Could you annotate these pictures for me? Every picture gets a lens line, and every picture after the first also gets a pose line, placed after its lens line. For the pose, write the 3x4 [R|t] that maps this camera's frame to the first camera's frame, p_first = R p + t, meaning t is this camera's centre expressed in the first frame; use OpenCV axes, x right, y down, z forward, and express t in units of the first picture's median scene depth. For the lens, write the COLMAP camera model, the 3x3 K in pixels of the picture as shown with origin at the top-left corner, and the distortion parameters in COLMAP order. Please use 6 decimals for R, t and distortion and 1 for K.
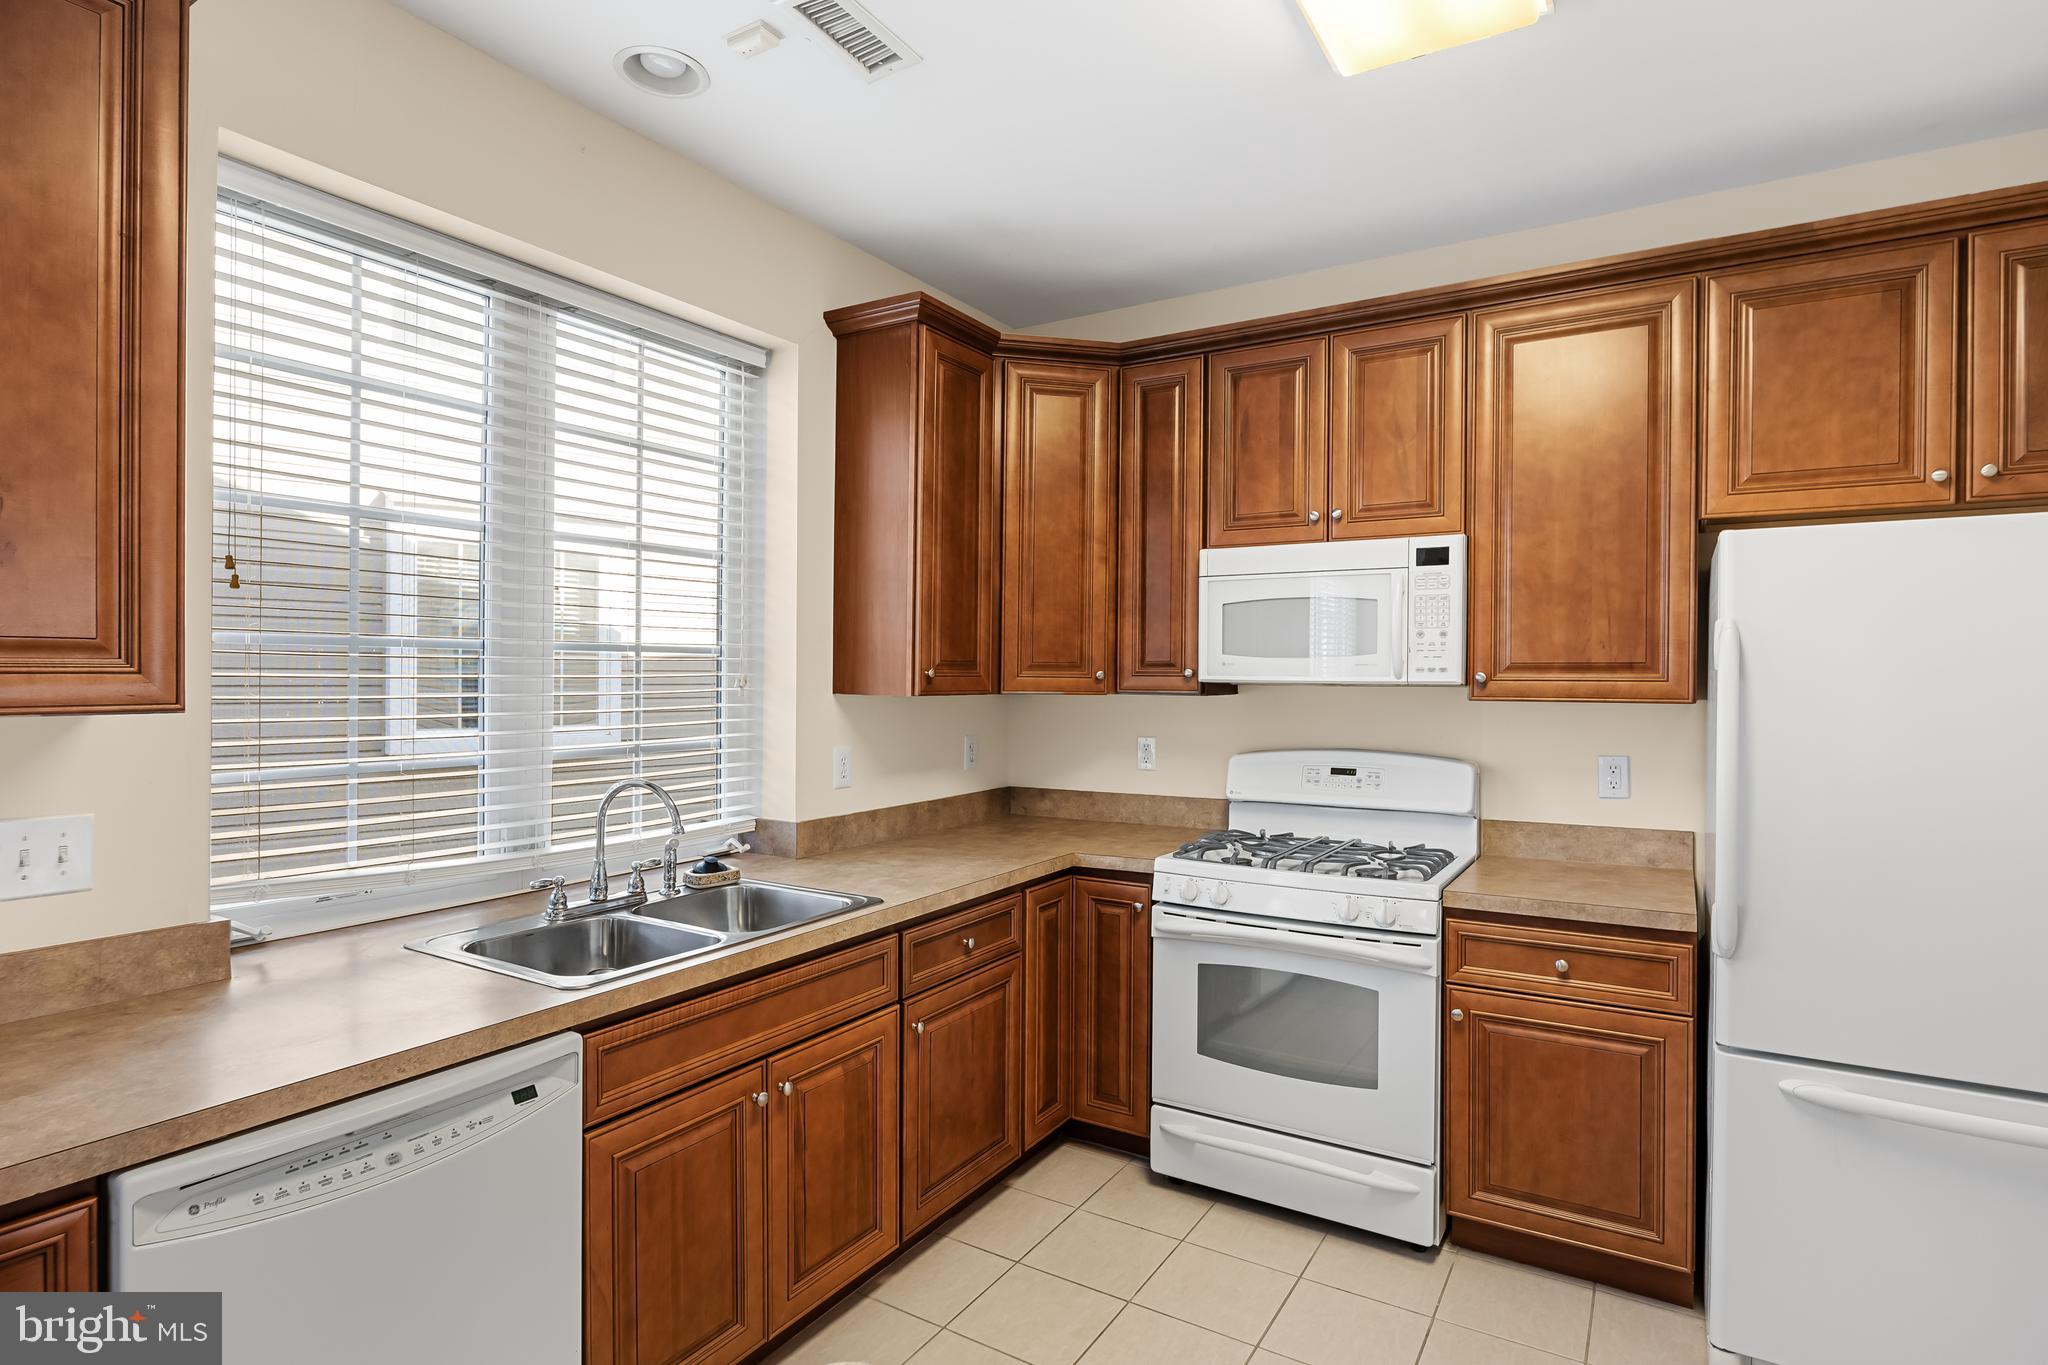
lens RADIAL K [[1038.6, 0, 1030.8], [0, 1038.6, 663.5], [0, 0, 1]] dist [-0.017188, 0.000747]
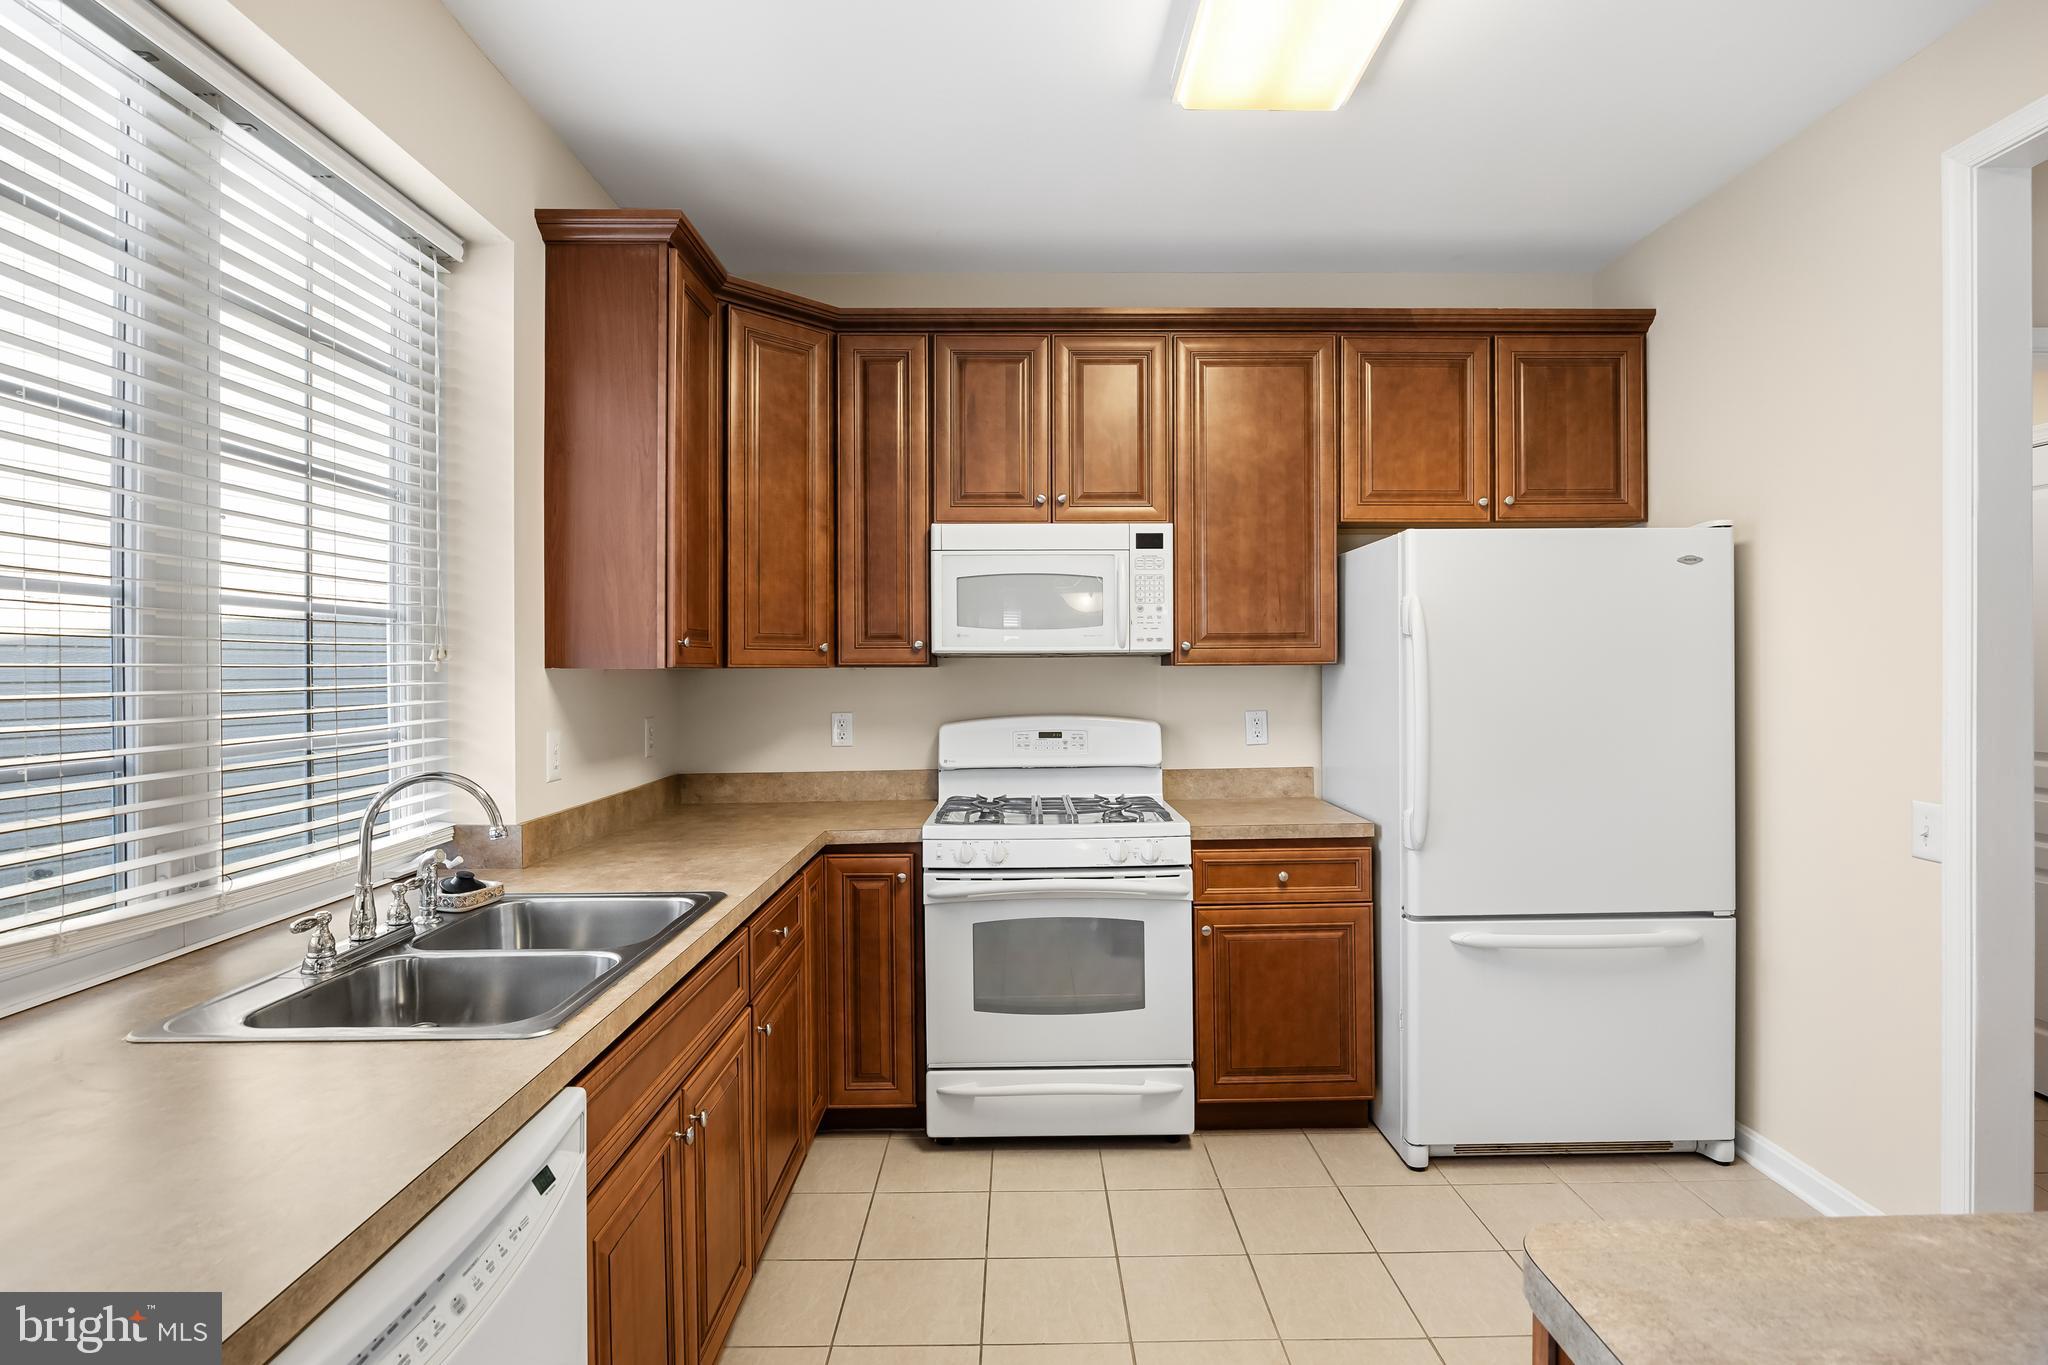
lens RADIAL K [[1023.7, 0, 1029.6], [0, 1023.7, 655.9], [0, 0, 1]] dist [-0.012358, 0.001064]
pose [[0.845765, -0.004010, 0.533541, -0.335469], [0.005043, 0.999987, -0.000478, 0.024280], [-0.533532, 0.003095, 0.845774, 0.110193]]
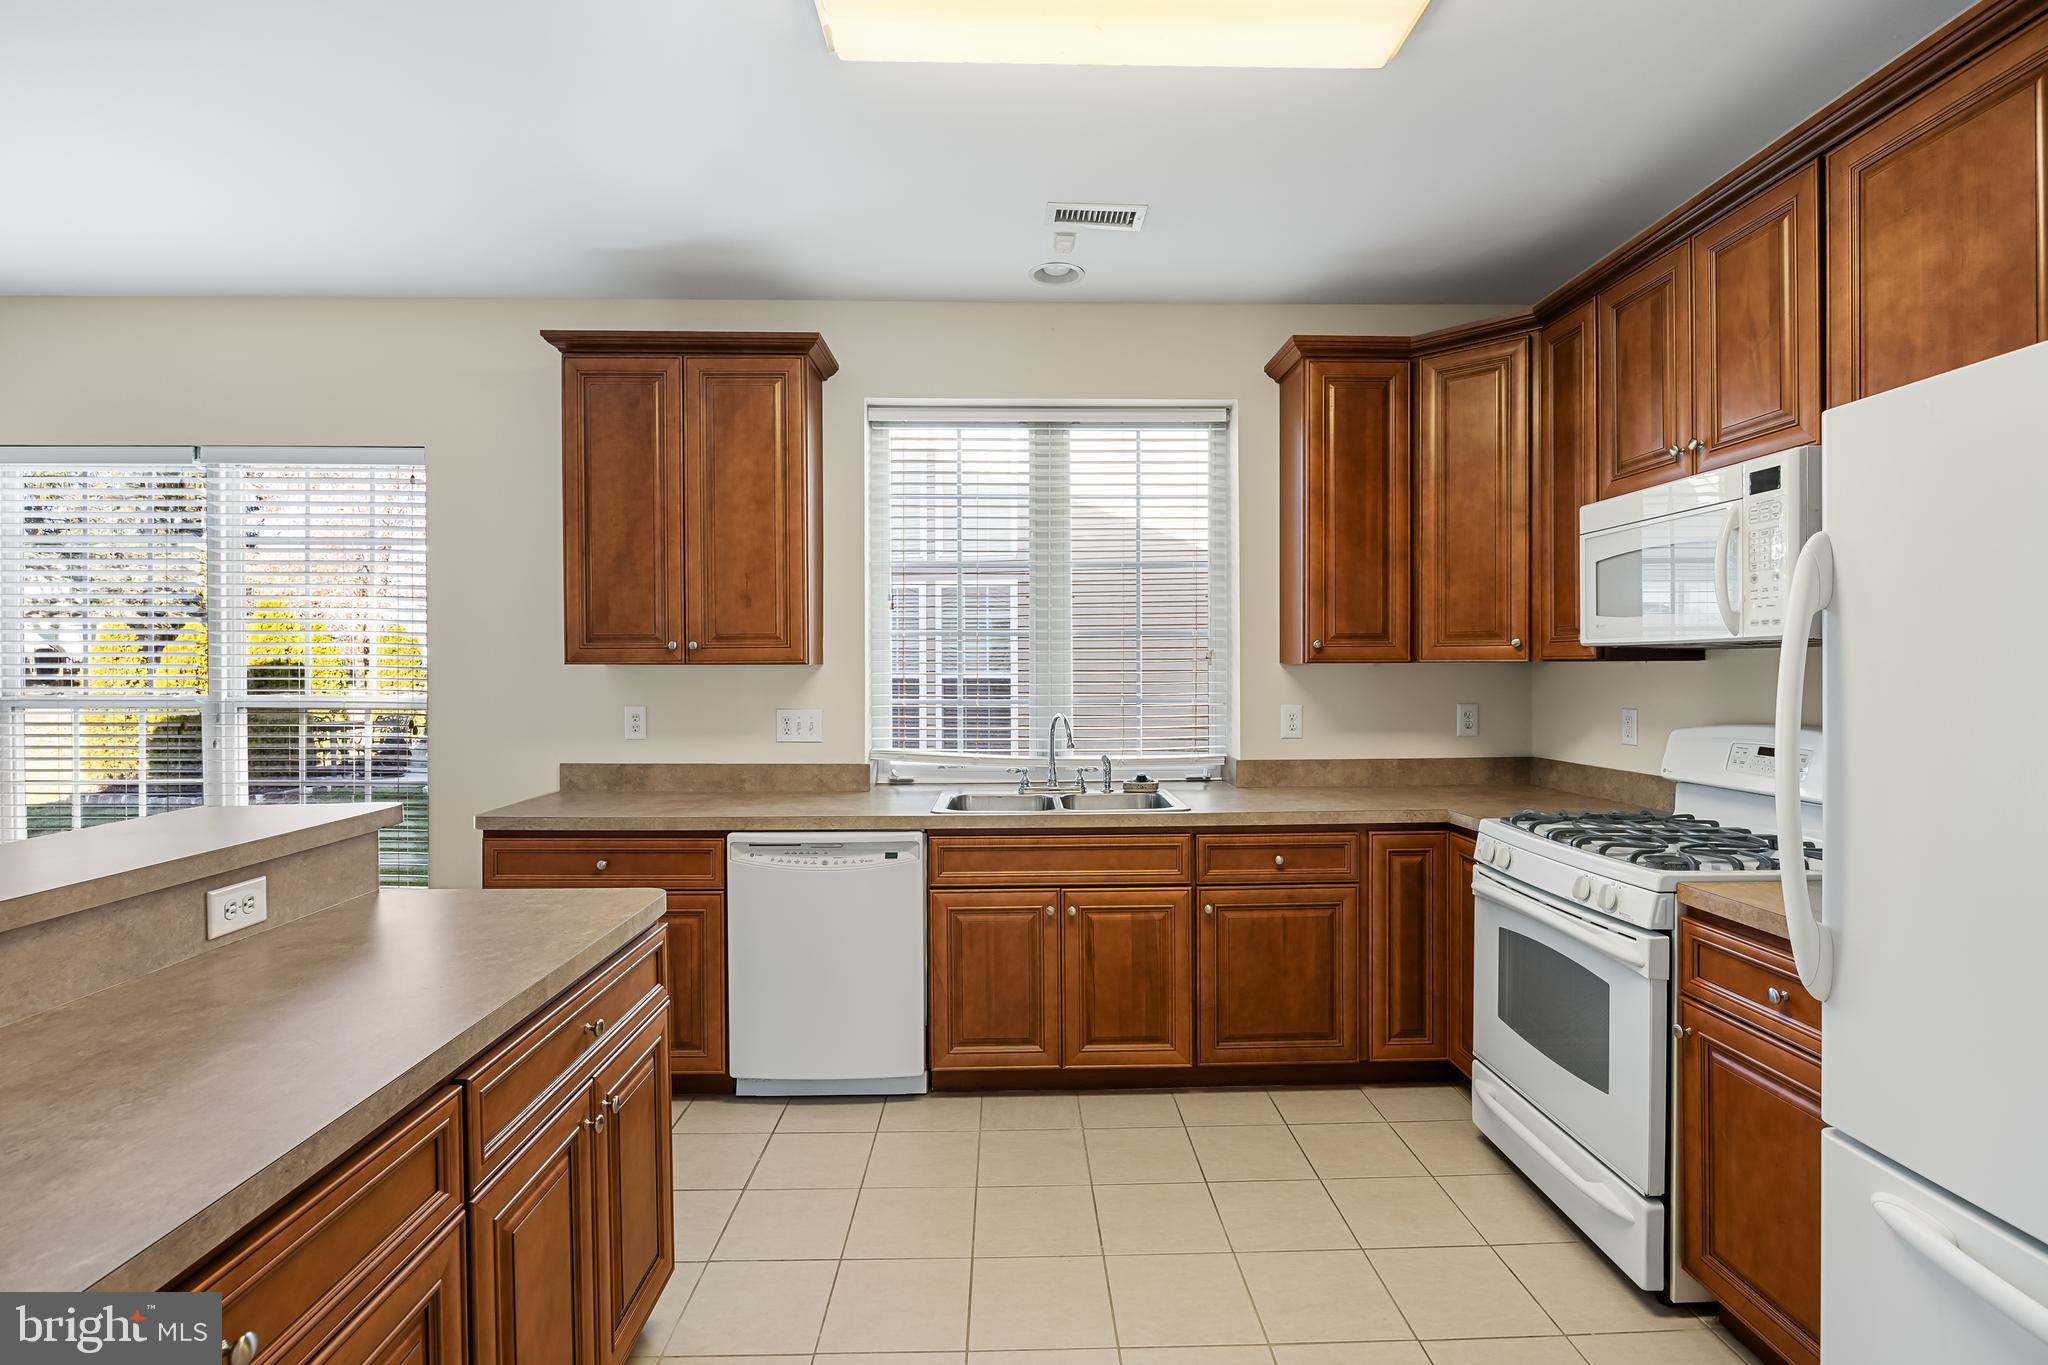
lens RADIAL K [[948.0, 0, 1035.8], [0, 948.0, 647.6], [0, 0, 1]] dist [-0.016248, -0.000055]
pose [[0.547349, -0.025179, -0.836526, 0.689555], [0.016249, 0.999679, -0.019457, 0.031157], [0.836747, -0.002943, 0.547582, 0.130331]]
